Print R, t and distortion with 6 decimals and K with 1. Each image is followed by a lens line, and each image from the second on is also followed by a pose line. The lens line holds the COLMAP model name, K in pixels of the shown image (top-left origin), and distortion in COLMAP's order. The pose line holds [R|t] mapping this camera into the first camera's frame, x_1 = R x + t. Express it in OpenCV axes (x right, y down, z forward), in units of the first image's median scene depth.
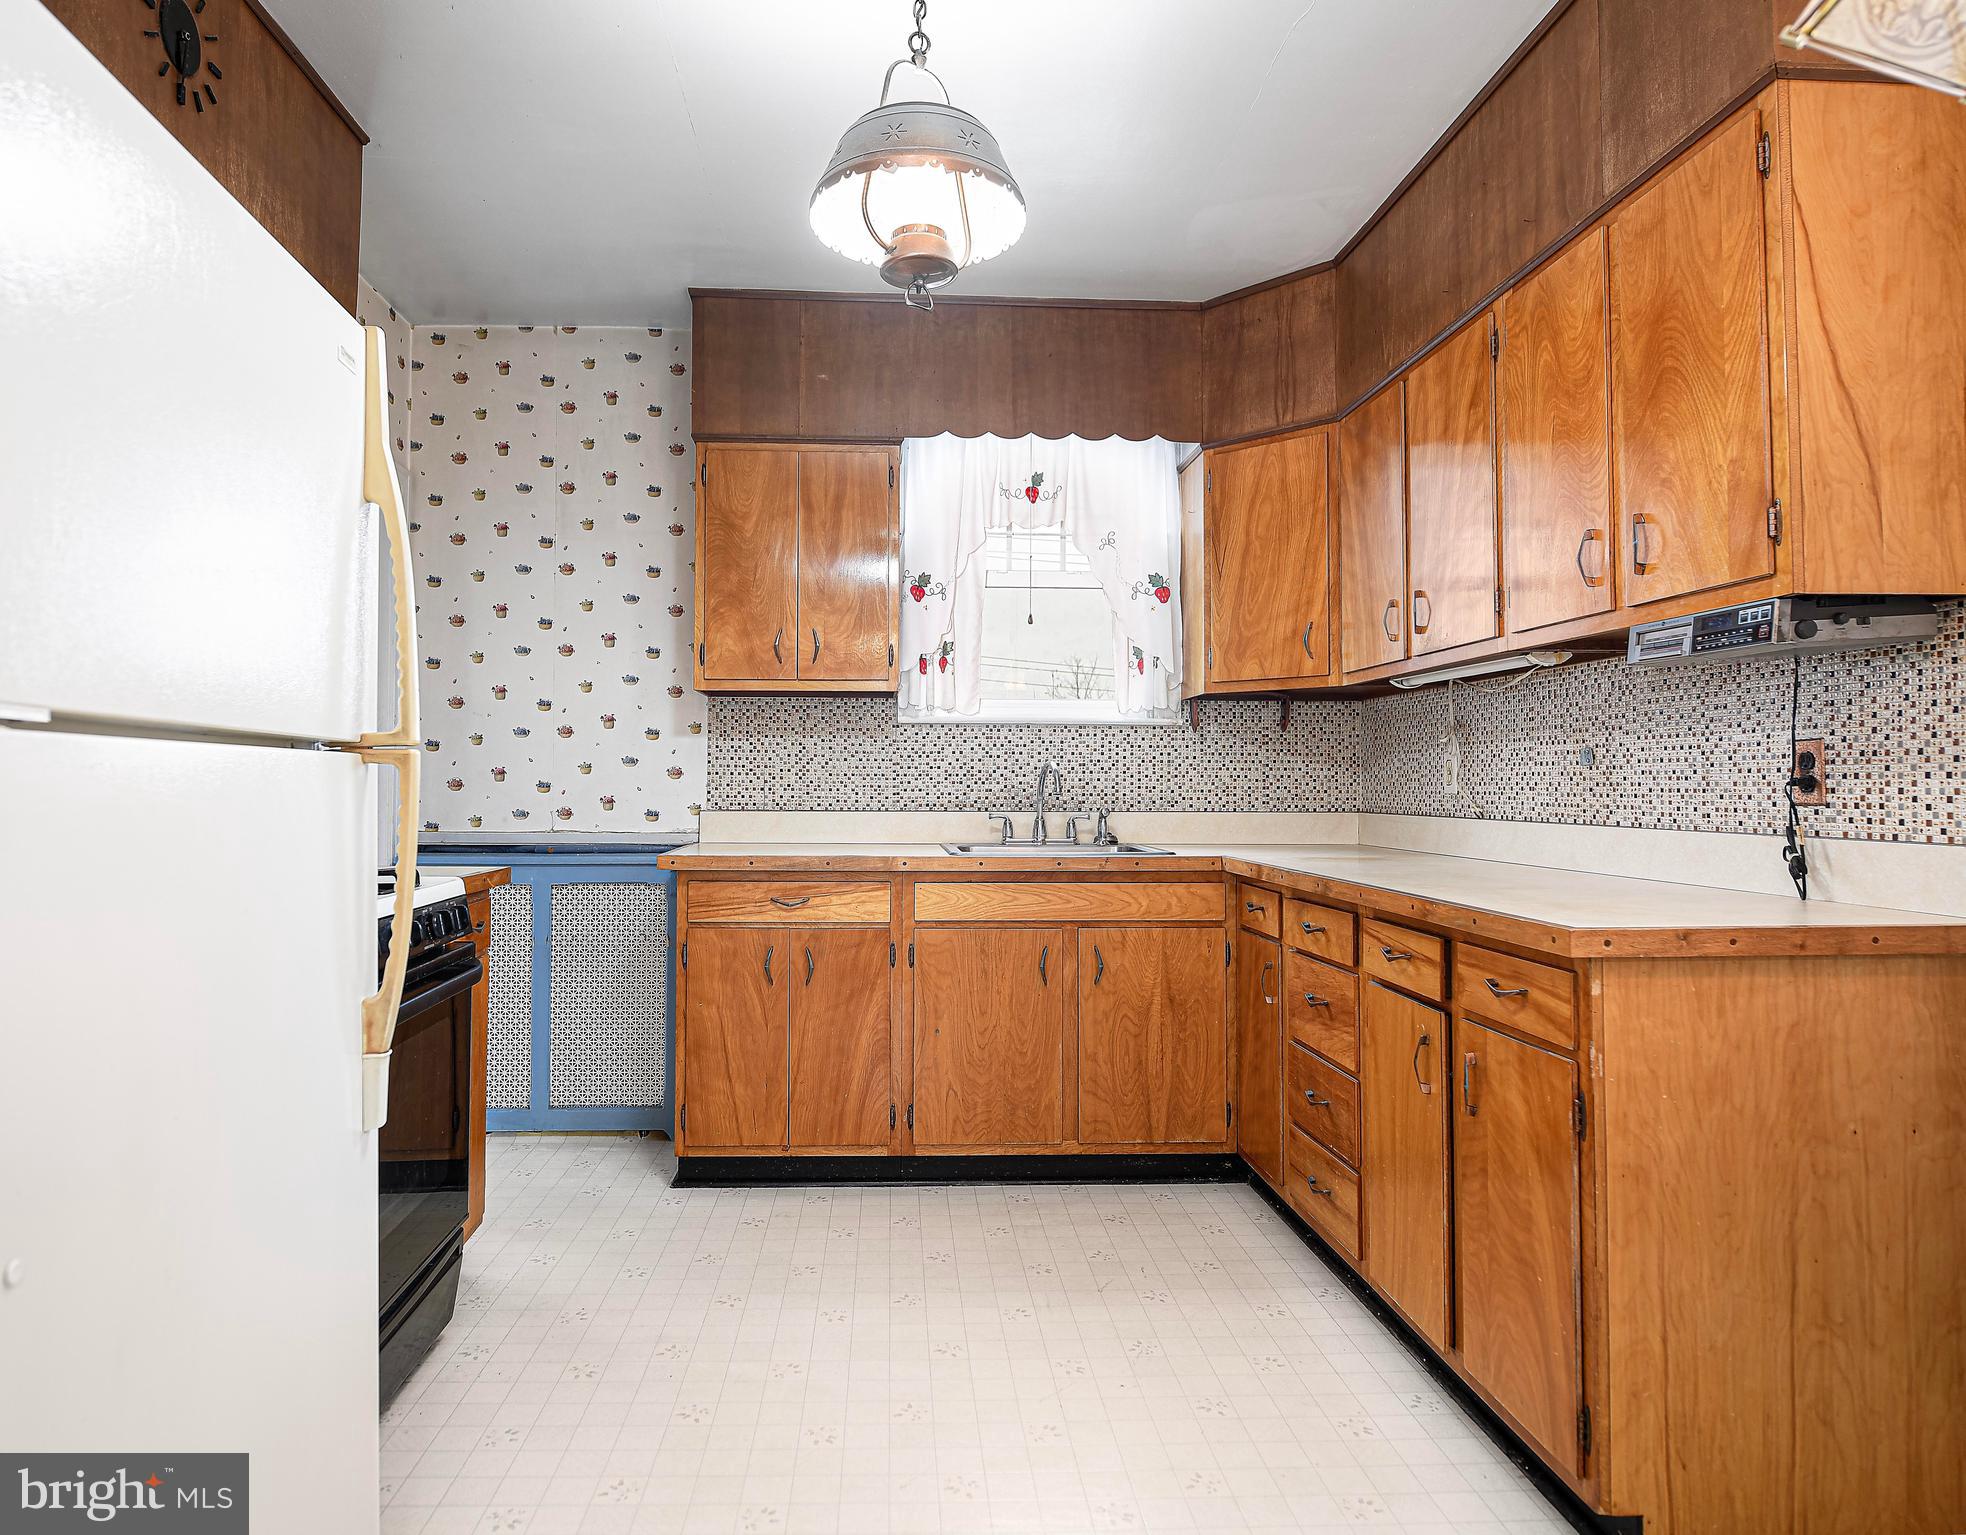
lens RADIAL K [[1194.1, 0, 961.5], [0, 1194.1, 755.0], [0, 0, 1]] dist [-0.001784, -0.001176]
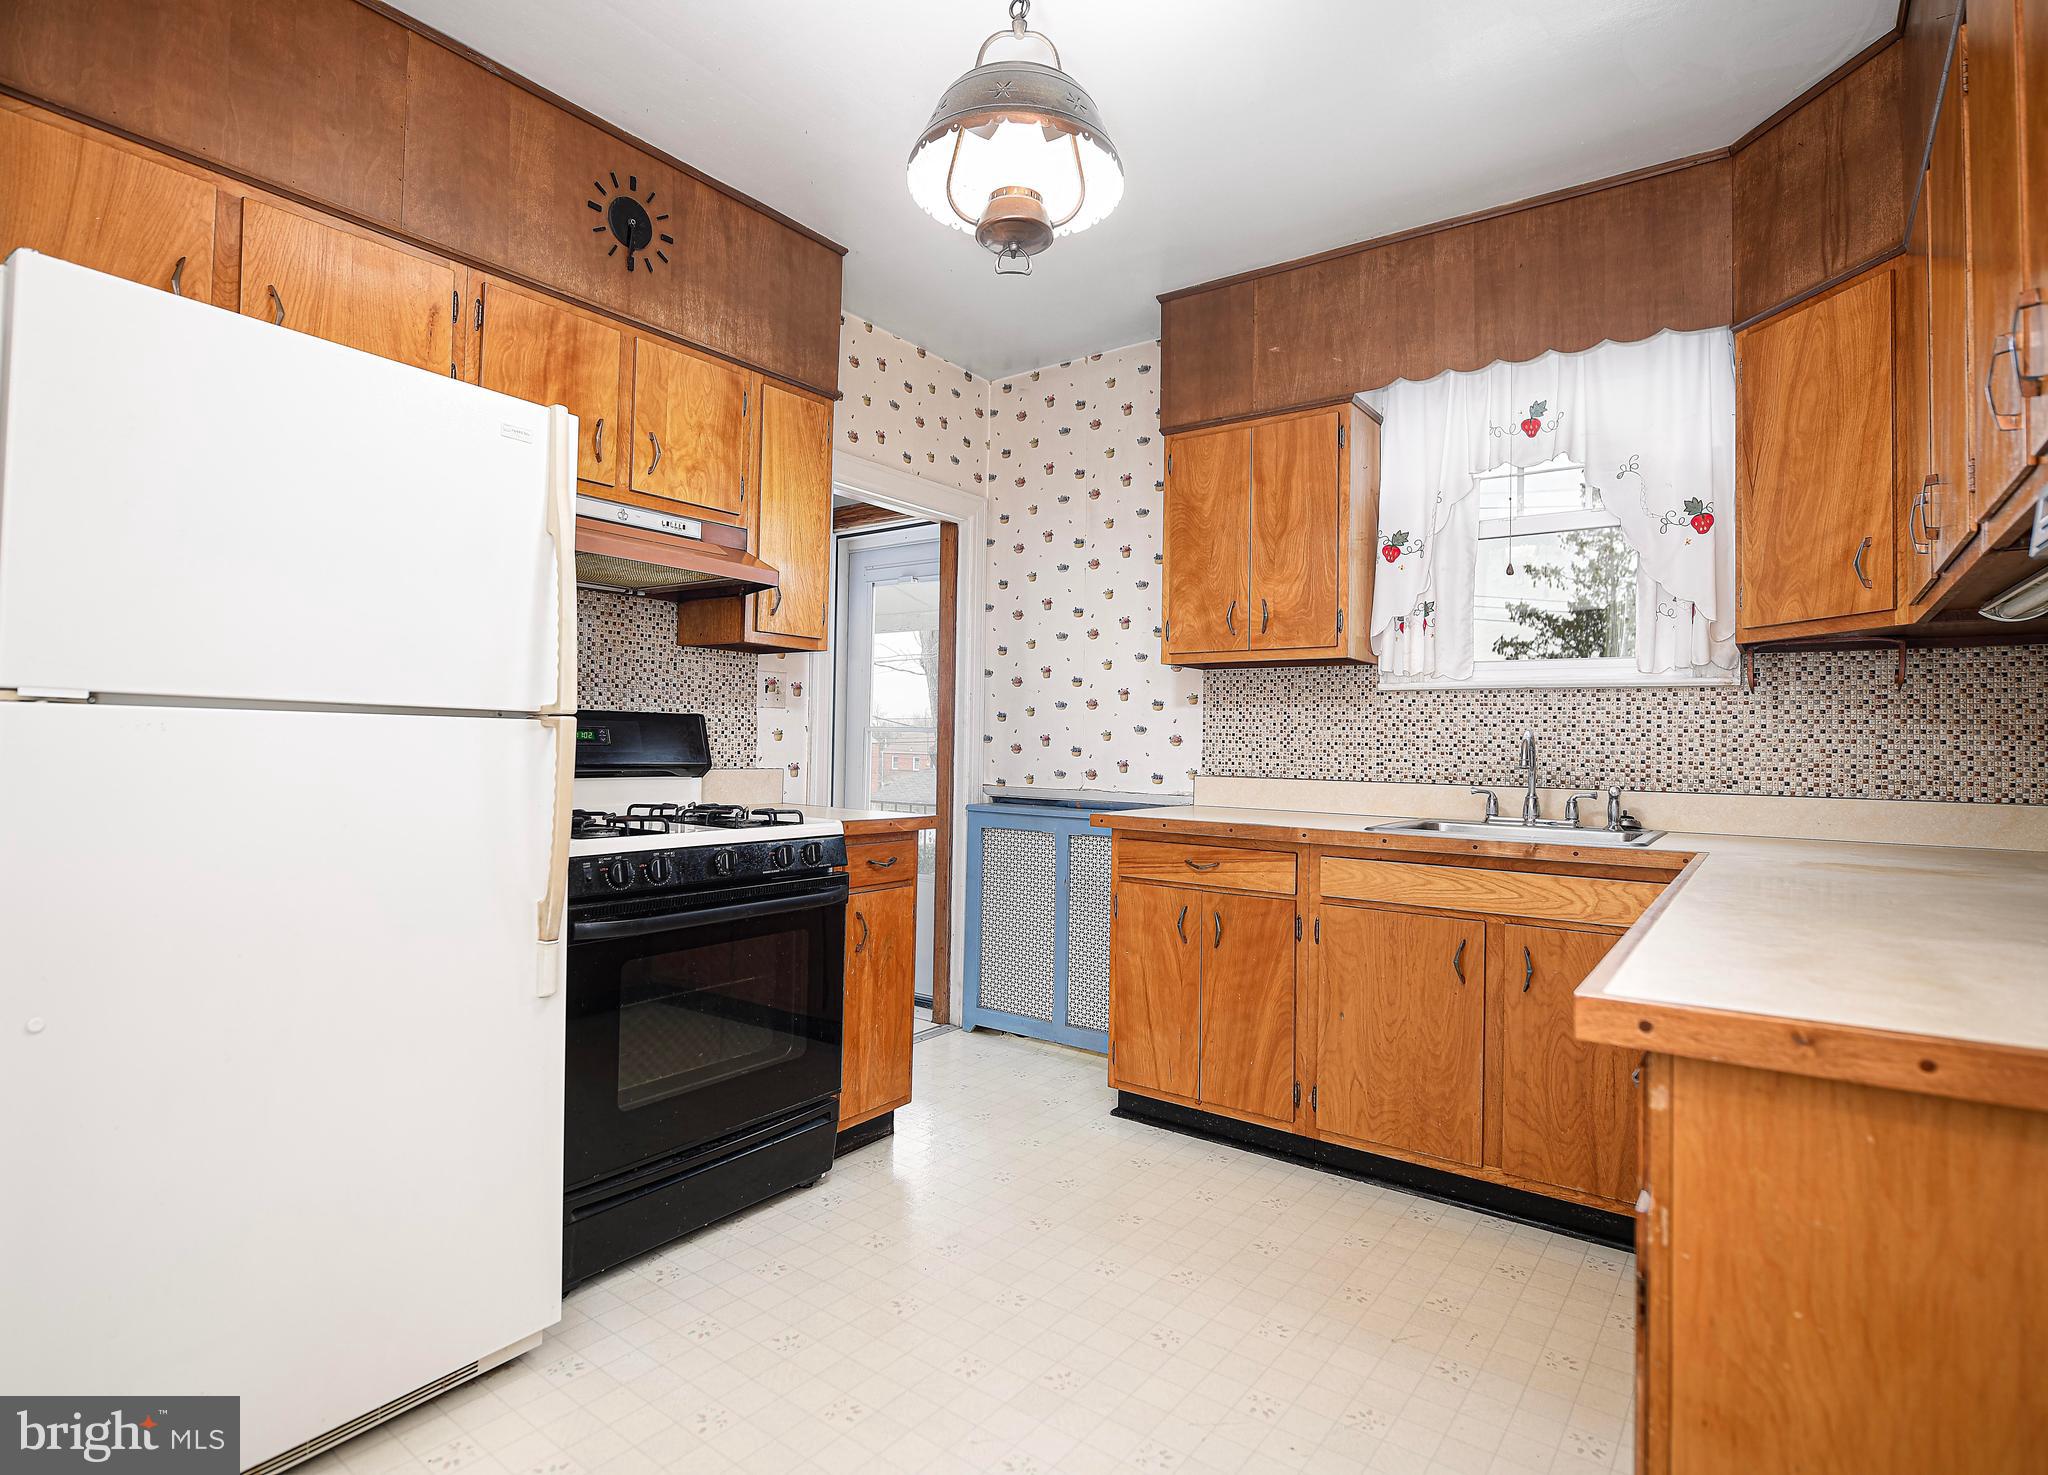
lens RADIAL K [[1054.8, 0, 1016.0], [0, 1054.8, 727.8], [0, 0, 1]] dist [-0.006323, -0.003714]
pose [[0.772045, 0.000454, -0.635567, 0.293686], [-0.000022, 1.000000, 0.000687, 0.003117], [0.635568, -0.000516, 0.772045, 0.180023]]
